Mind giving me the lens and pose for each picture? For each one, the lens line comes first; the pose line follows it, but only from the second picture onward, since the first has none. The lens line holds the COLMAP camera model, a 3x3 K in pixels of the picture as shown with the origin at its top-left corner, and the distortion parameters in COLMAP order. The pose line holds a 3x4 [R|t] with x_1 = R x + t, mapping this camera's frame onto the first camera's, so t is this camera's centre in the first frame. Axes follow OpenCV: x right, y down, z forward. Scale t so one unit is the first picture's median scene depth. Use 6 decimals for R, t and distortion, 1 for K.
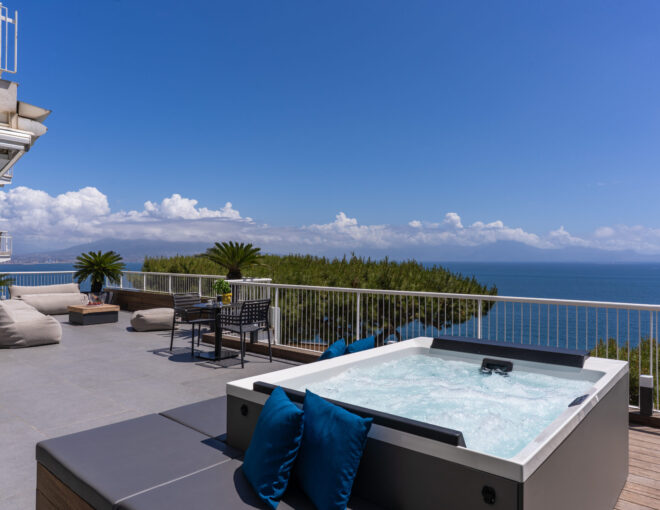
lens RADIAL K [[482.5, 0, 329.9], [0, 482.5, 257.0], [0, 0, 1]] dist [-0.007004, 0.008498]
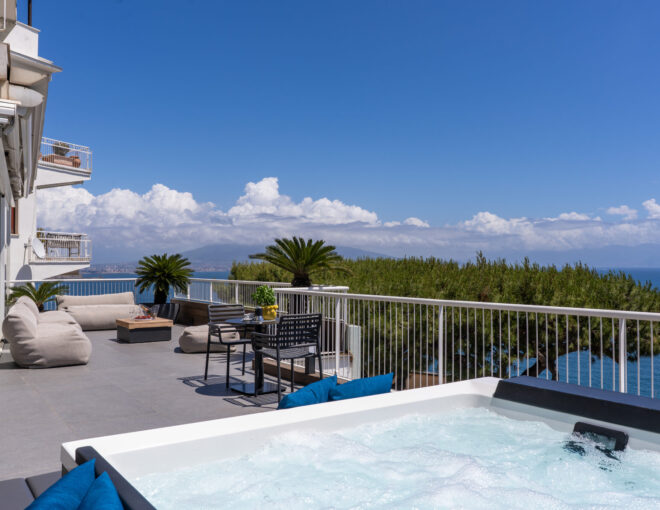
lens RADIAL K [[609.4, 0, 323.3], [0, 609.4, 256.4], [0, 0, 1]] dist [0.003103, 0.002991]
pose [[0.968120, -0.008846, -0.250329, 0.066193], [0.006081, 0.999912, -0.011819, 0.008056], [0.250411, 0.009920, 0.968089, 0.074869]]
